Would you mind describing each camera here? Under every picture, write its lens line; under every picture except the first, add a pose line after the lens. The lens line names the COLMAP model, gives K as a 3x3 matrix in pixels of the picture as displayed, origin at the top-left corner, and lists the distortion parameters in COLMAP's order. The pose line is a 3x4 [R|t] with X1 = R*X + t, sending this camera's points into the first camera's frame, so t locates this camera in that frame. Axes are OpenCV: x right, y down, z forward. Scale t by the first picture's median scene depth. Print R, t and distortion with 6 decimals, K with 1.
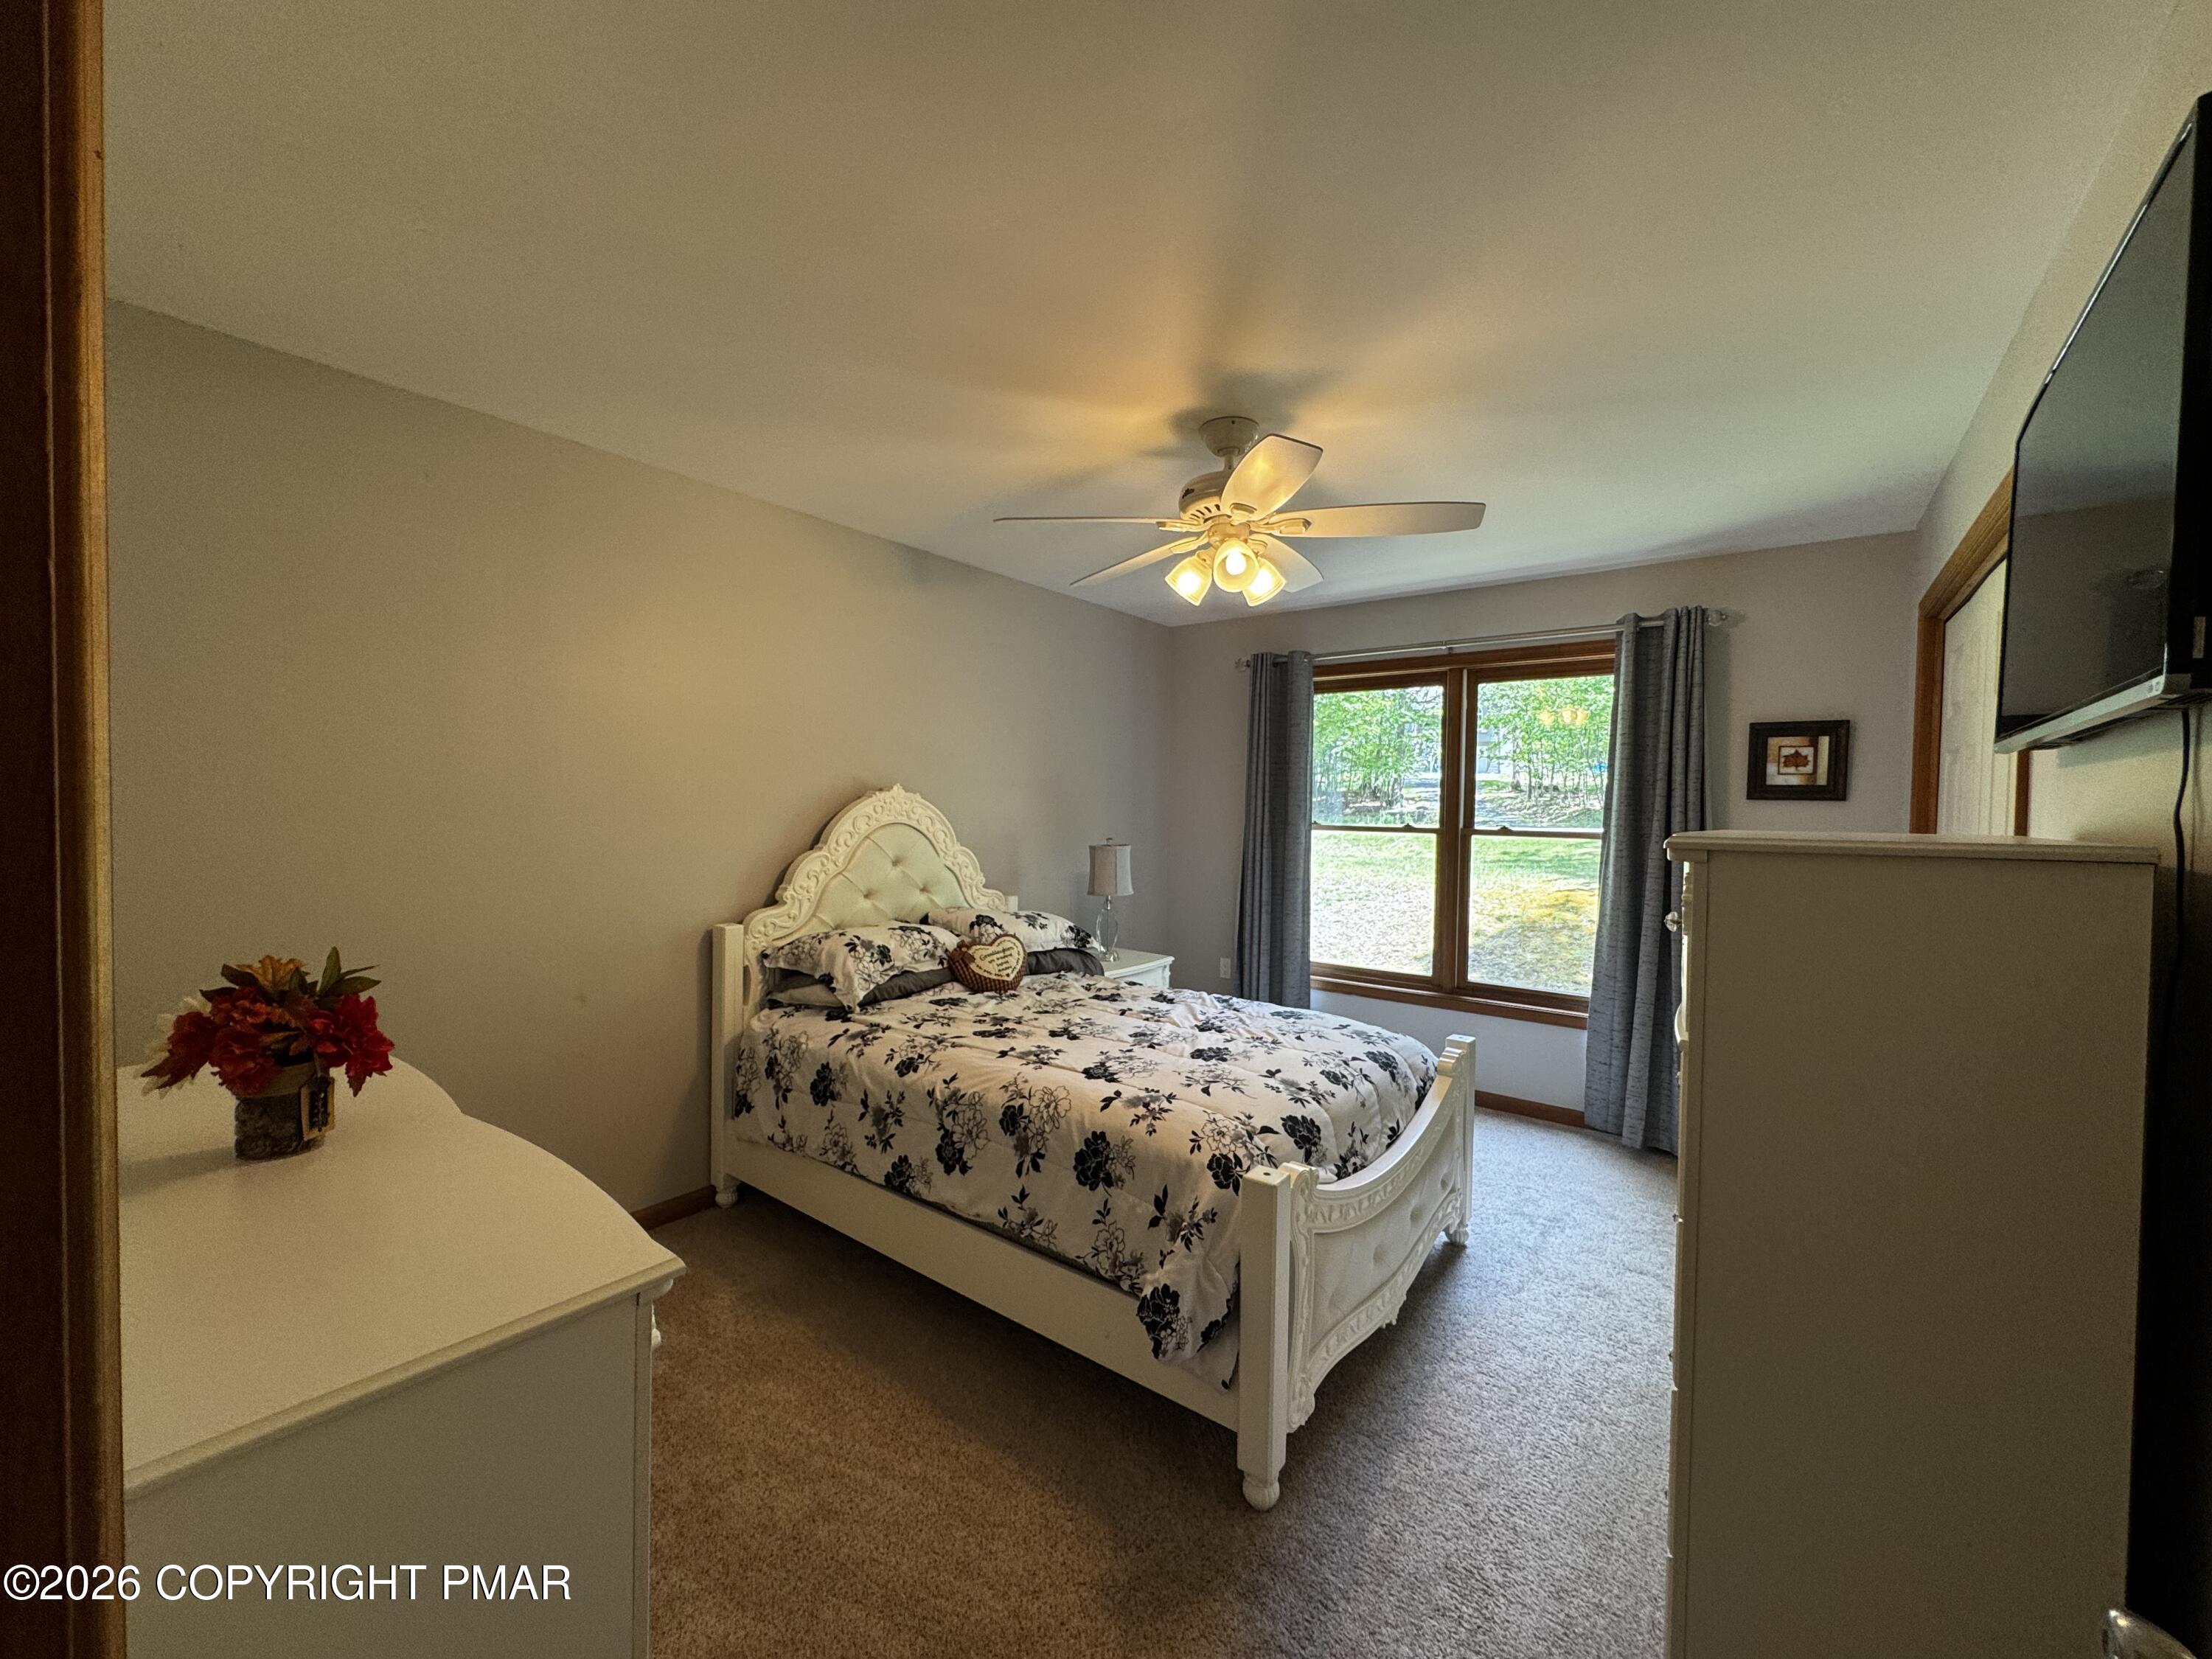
lens RADIAL K [[884.2, 0, 1106.0], [0, 884.2, 829.5], [0, 0, 1]] dist [-0.002176, 0.000442]
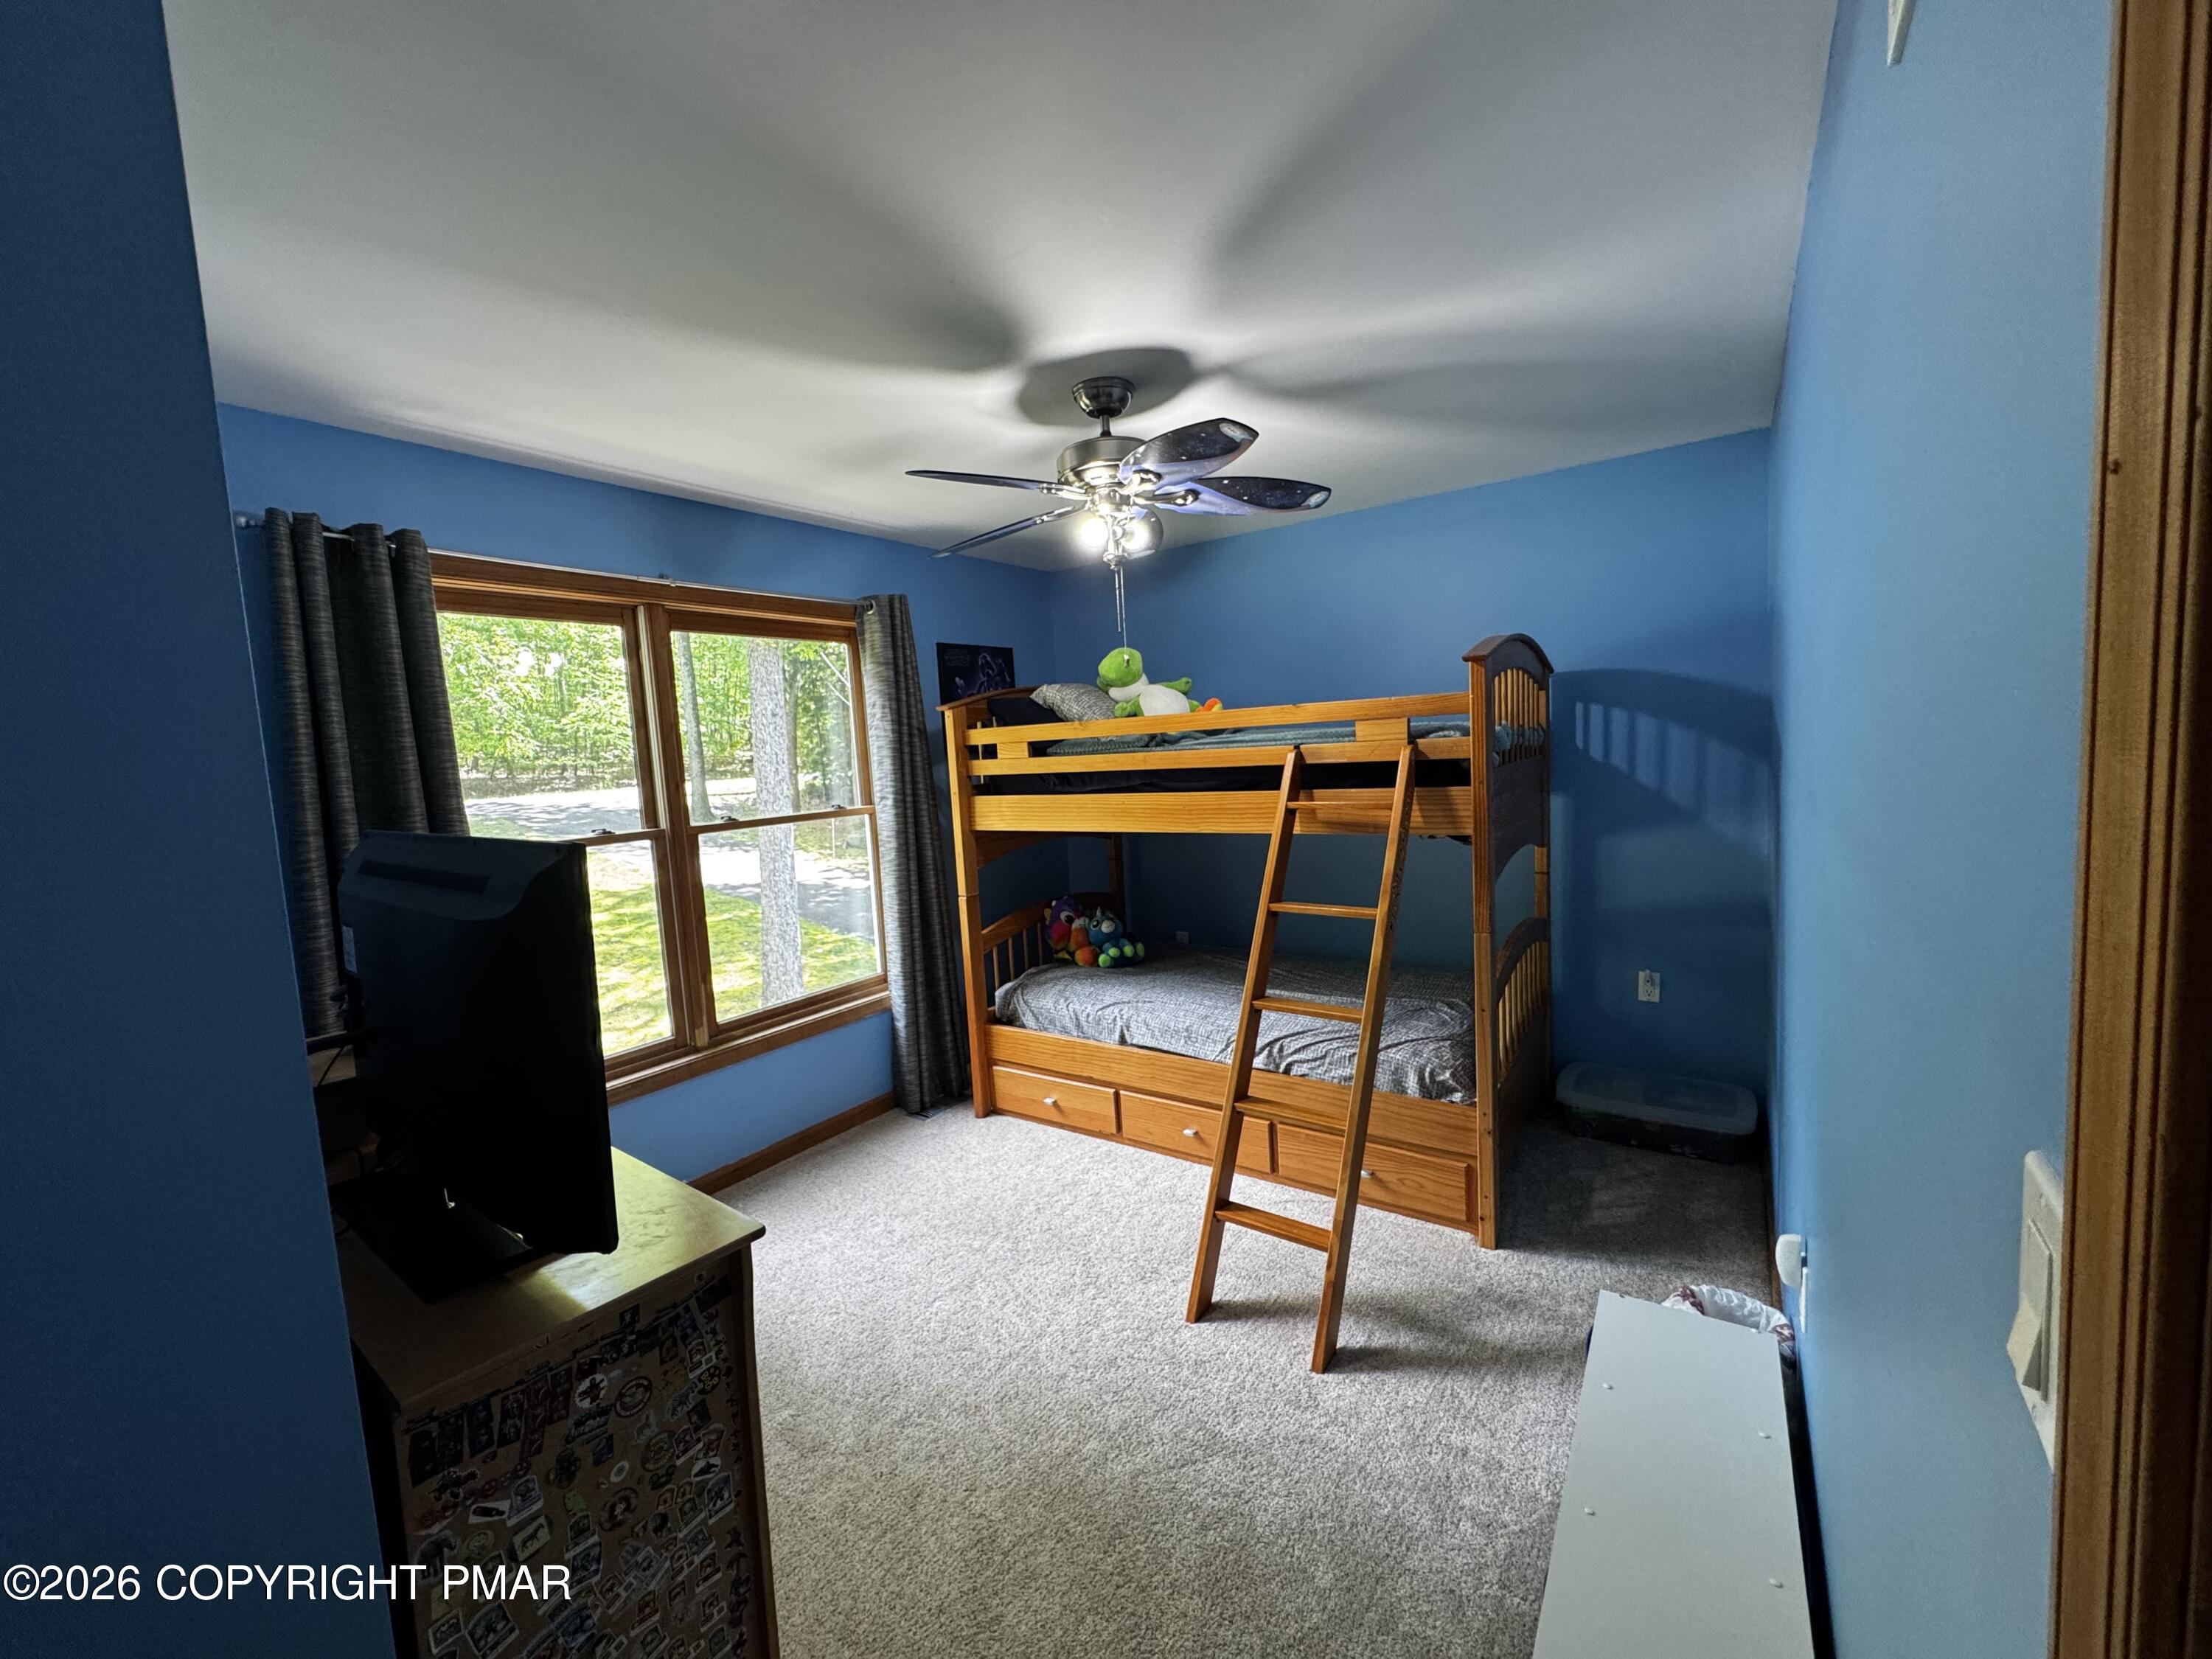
lens RADIAL K [[884.2, 0, 1106.0], [0, 884.2, 829.5], [0, 0, 1]] dist [-0.002176, 0.000442]
pose [[-0.047797, -0.103945, 0.993434, -0.347453], [0.081679, 0.990833, 0.107603, -0.049816], [-0.995512, 0.086285, -0.038868, 0.679759]]
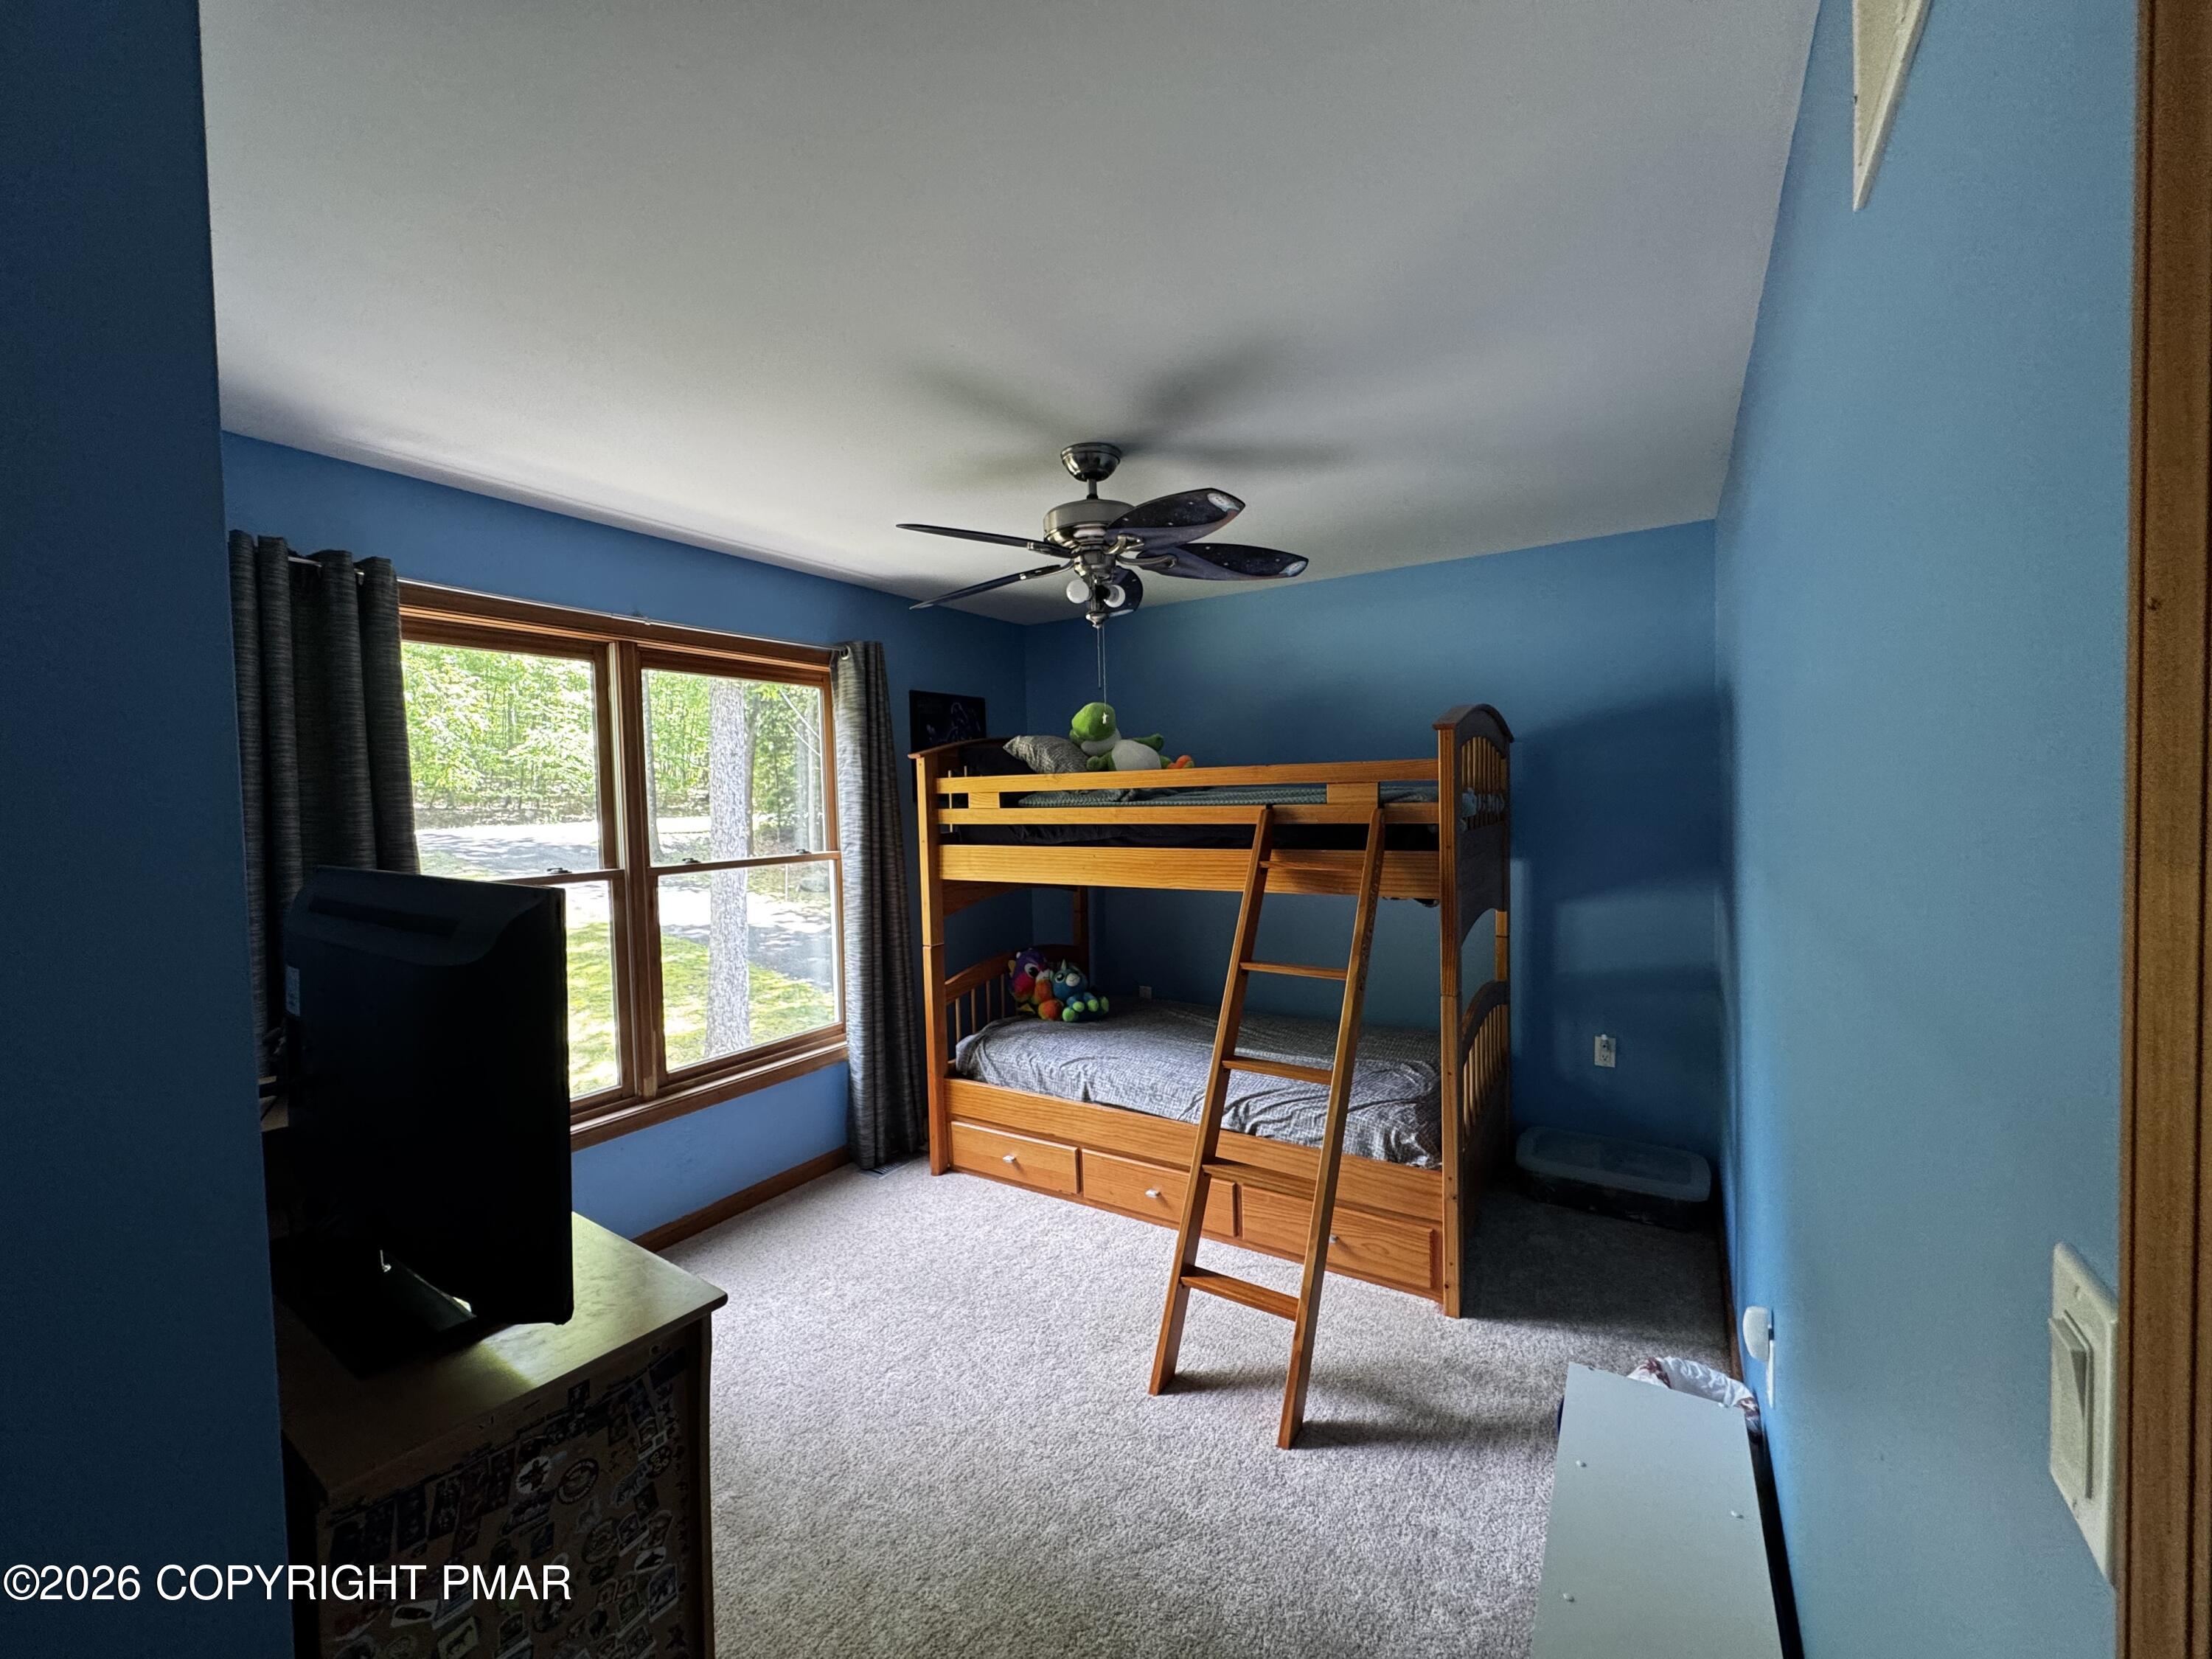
lens RADIAL K [[884.2, 0, 1106.0], [0, 884.2, 829.5], [0, 0, 1]] dist [-0.002176, 0.000442]
pose [[-0.093318, -0.049616, 0.994399, -0.346541], [0.049155, 0.997310, 0.054374, -0.053470], [-0.994422, 0.053954, -0.090628, 0.691522]]
